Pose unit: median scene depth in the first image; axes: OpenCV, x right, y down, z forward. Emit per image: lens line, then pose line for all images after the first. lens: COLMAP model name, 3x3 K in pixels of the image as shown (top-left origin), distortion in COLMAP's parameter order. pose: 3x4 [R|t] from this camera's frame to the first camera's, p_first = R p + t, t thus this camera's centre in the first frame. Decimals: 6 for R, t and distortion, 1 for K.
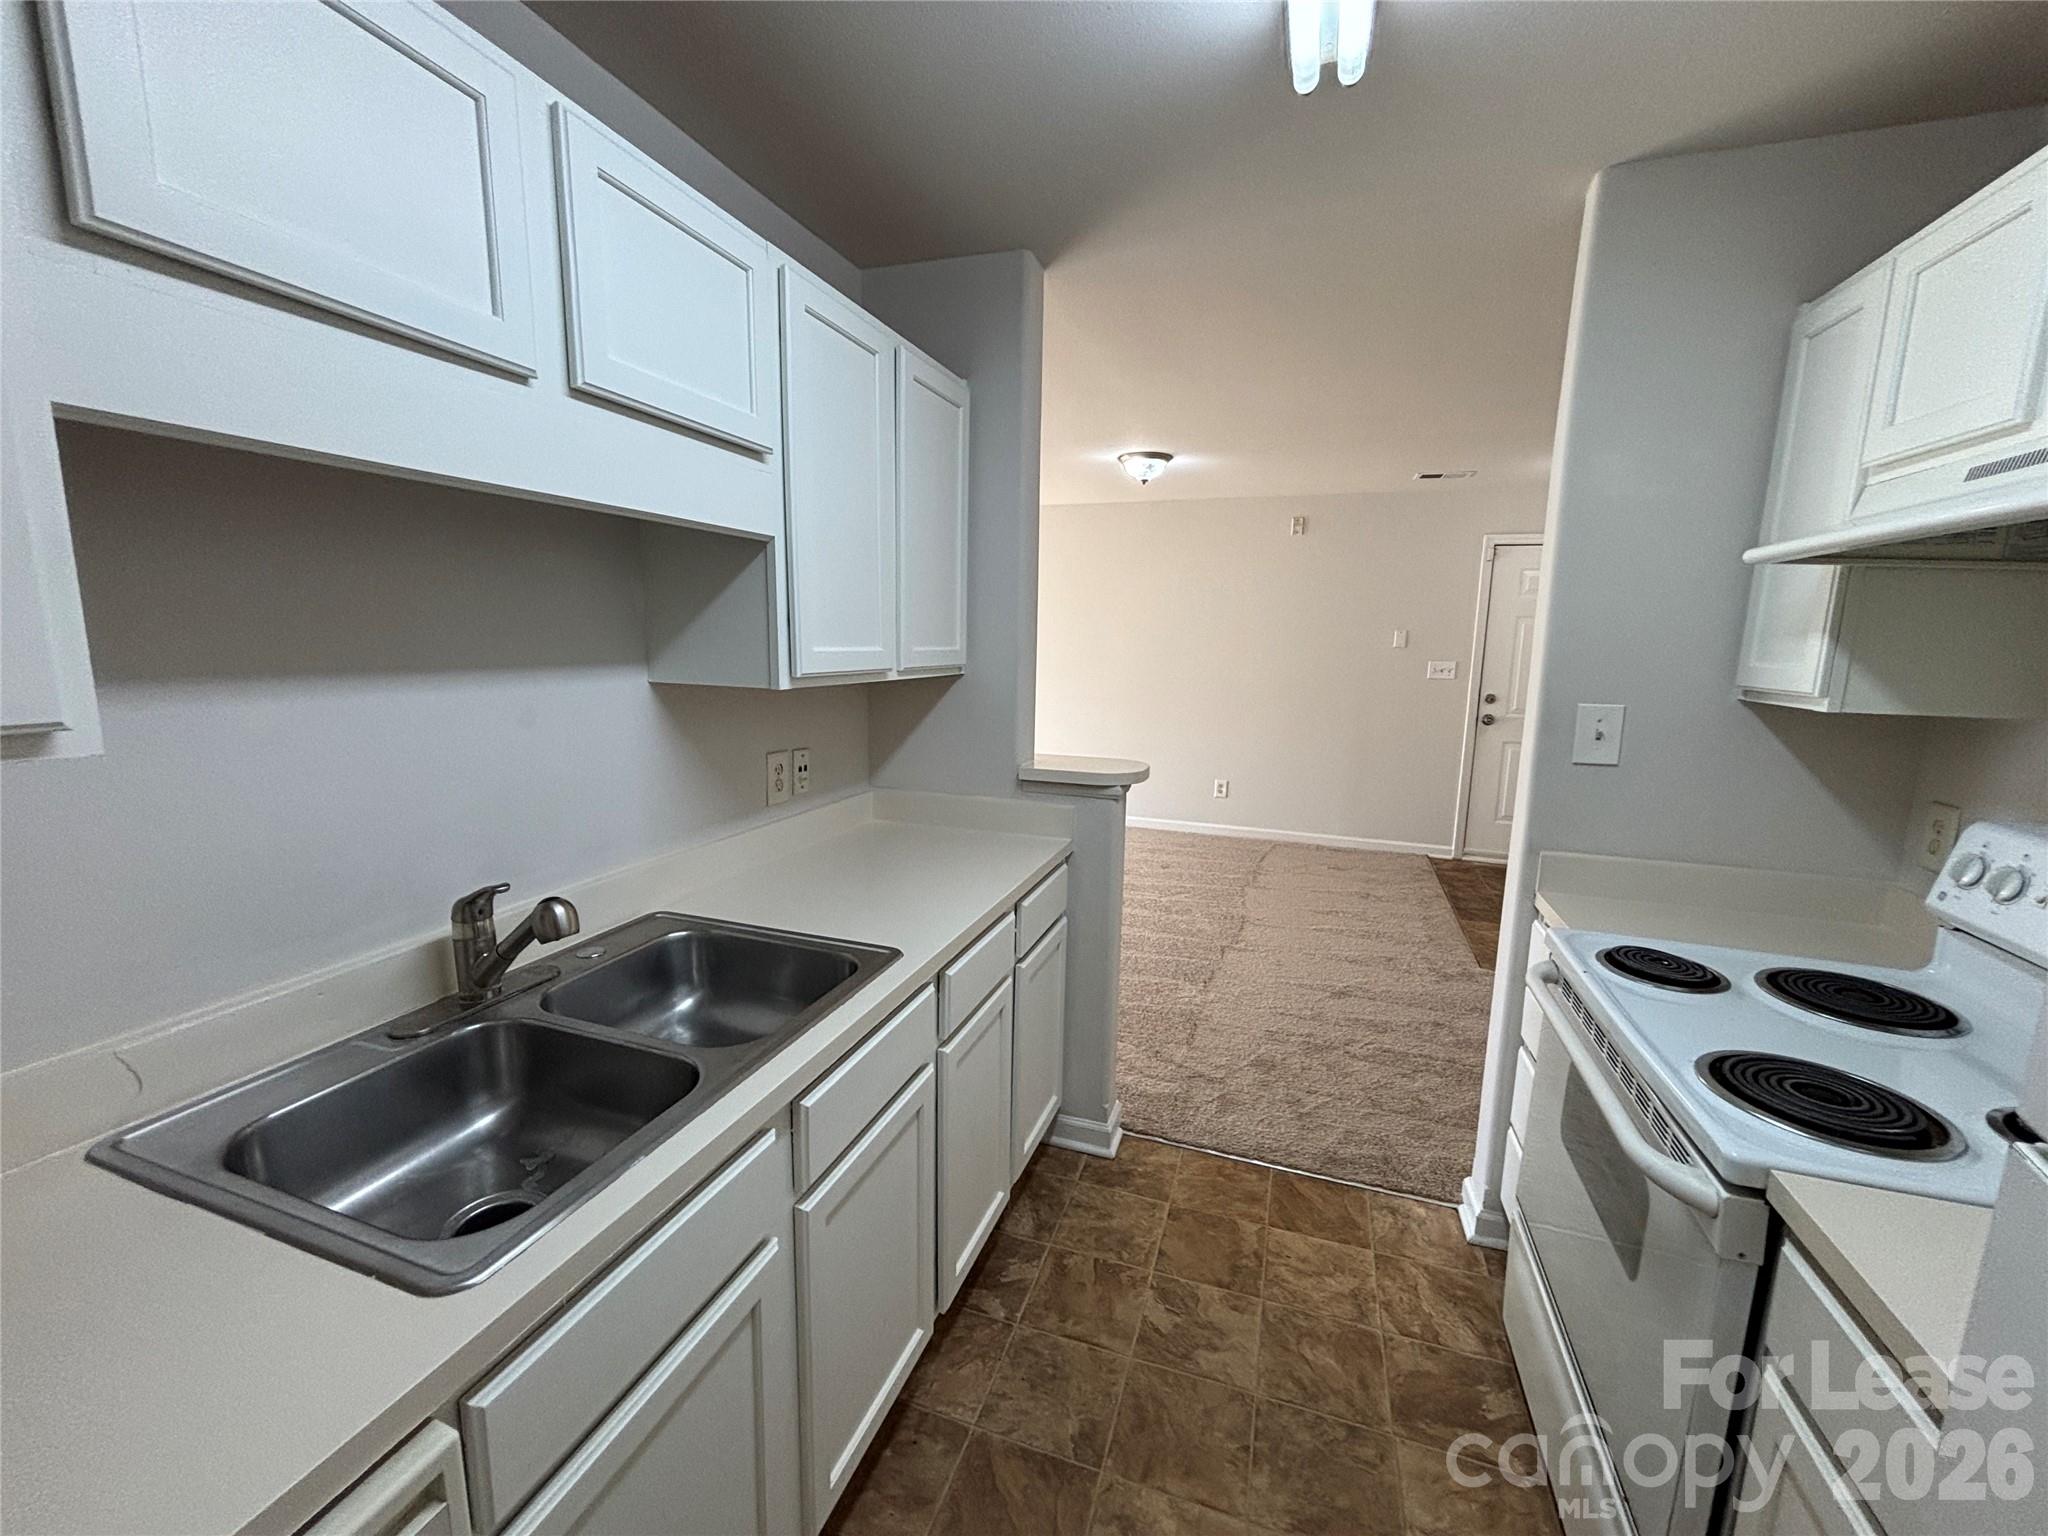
lens RADIAL K [[826.5, 0, 1022.0], [0, 826.5, 768.8], [0, 0, 1]] dist [-0.001623, 0.000145]
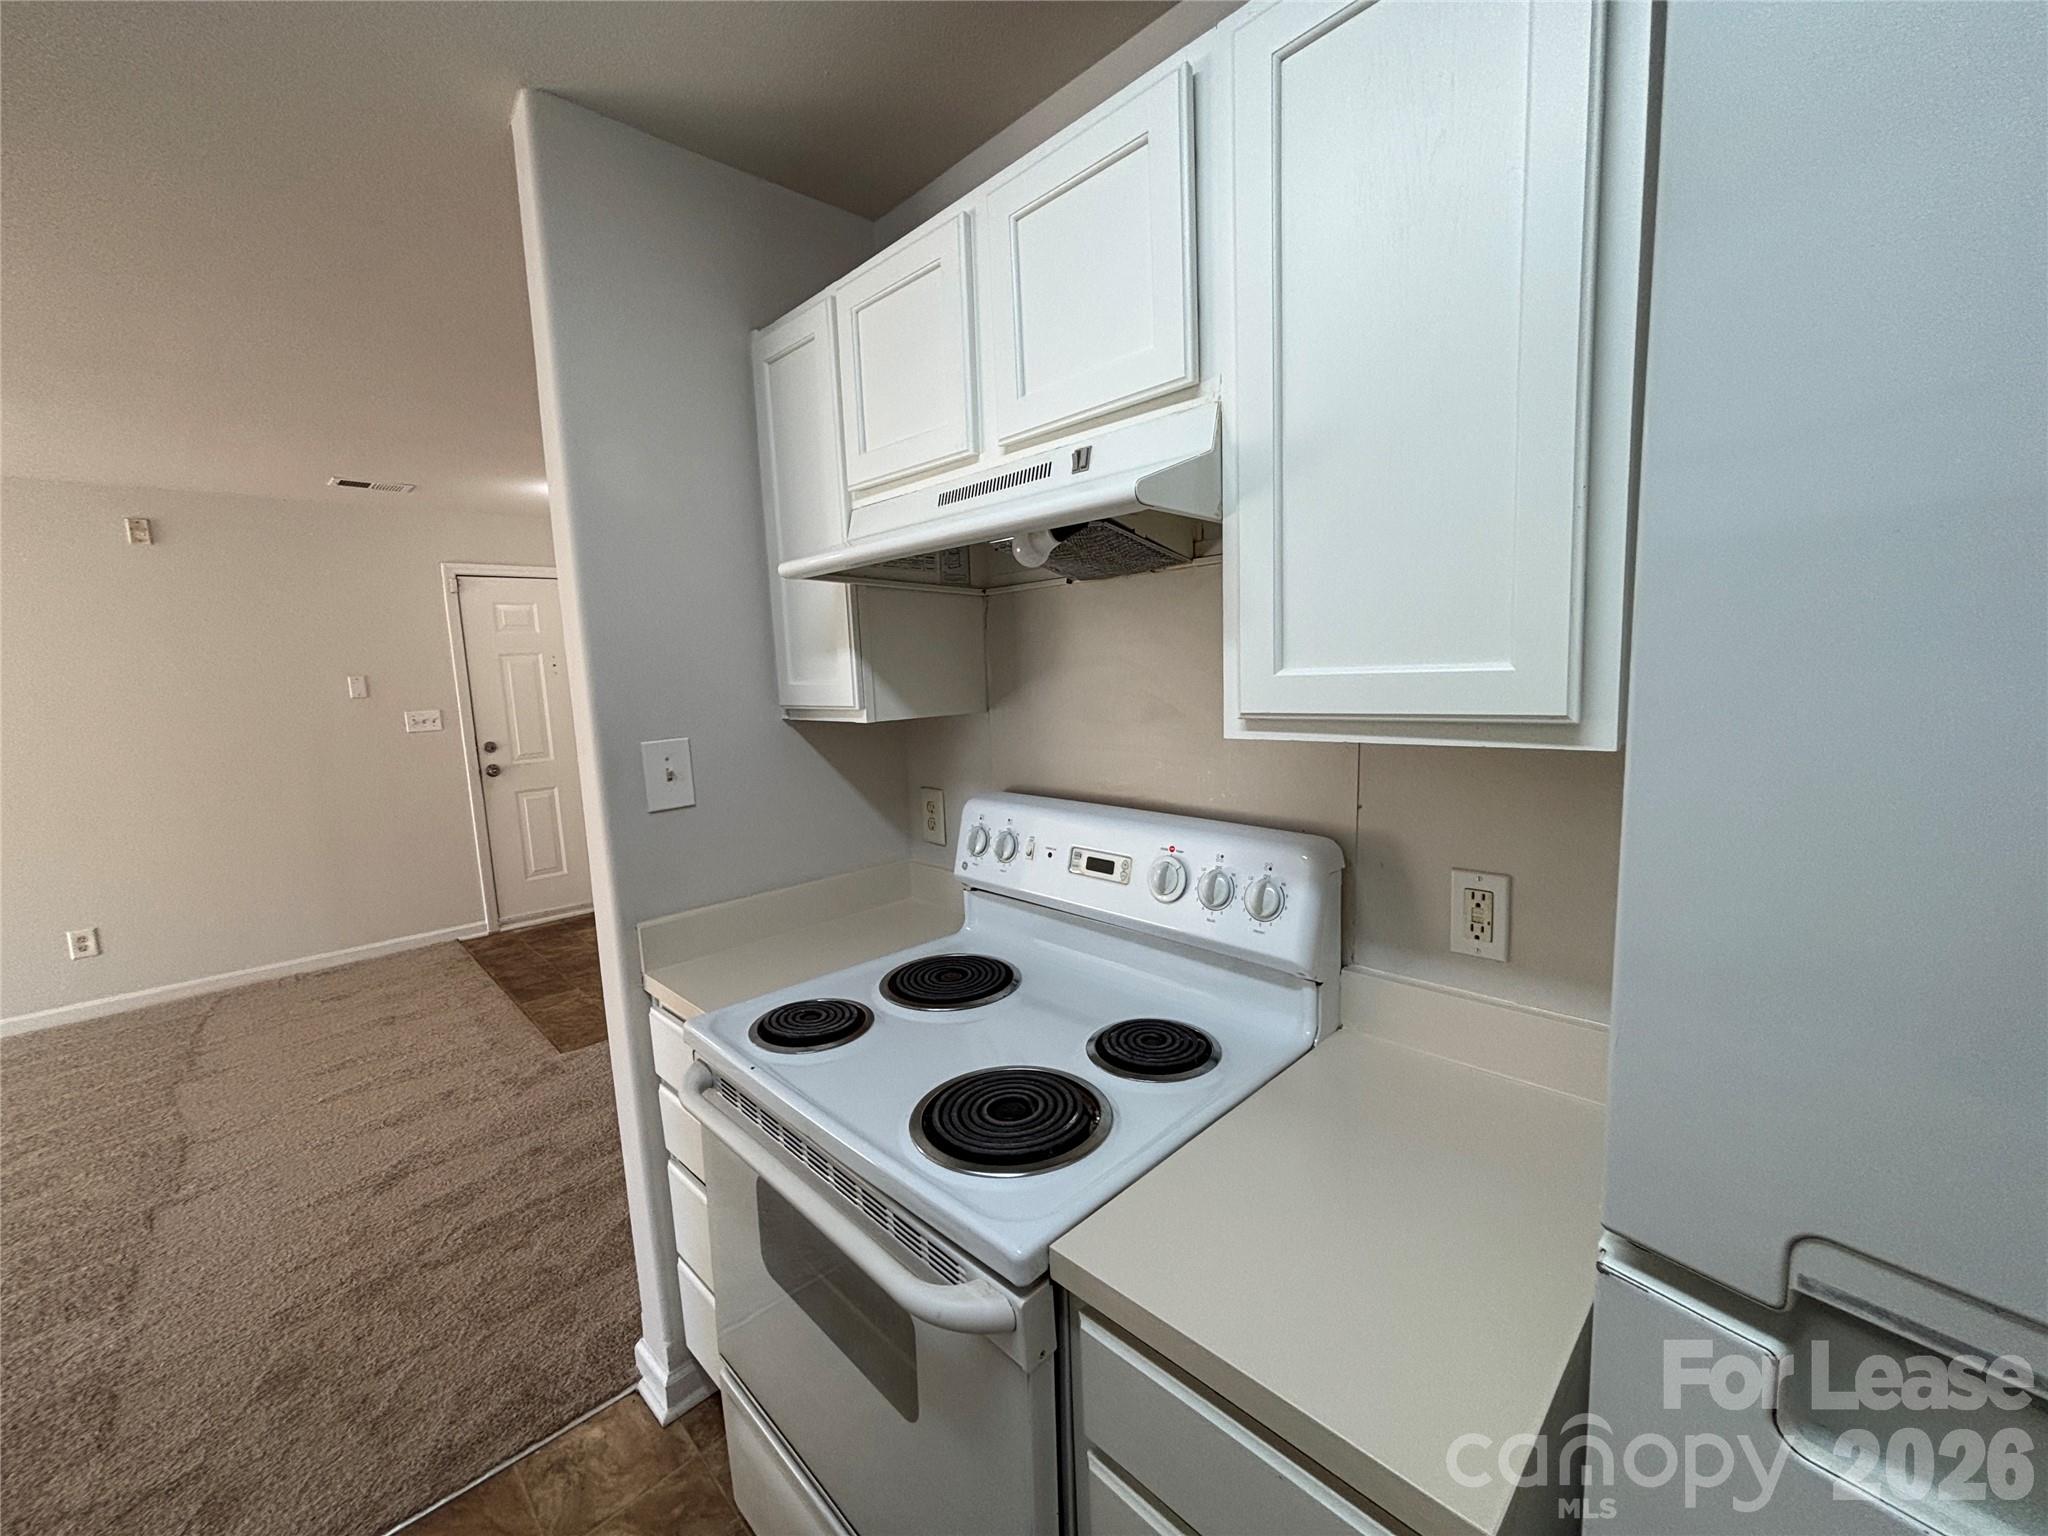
lens RADIAL K [[826.5, 0, 1024.6], [0, 826.5, 767.0], [0, 0, 1]] dist [-0.001623, 0.000145]
pose [[0.443881, -0.148129, 0.883758, 0.100010], [0.194604, 0.978639, 0.066289, -0.034325], [-0.874700, 0.142558, 0.463225, 0.271623]]
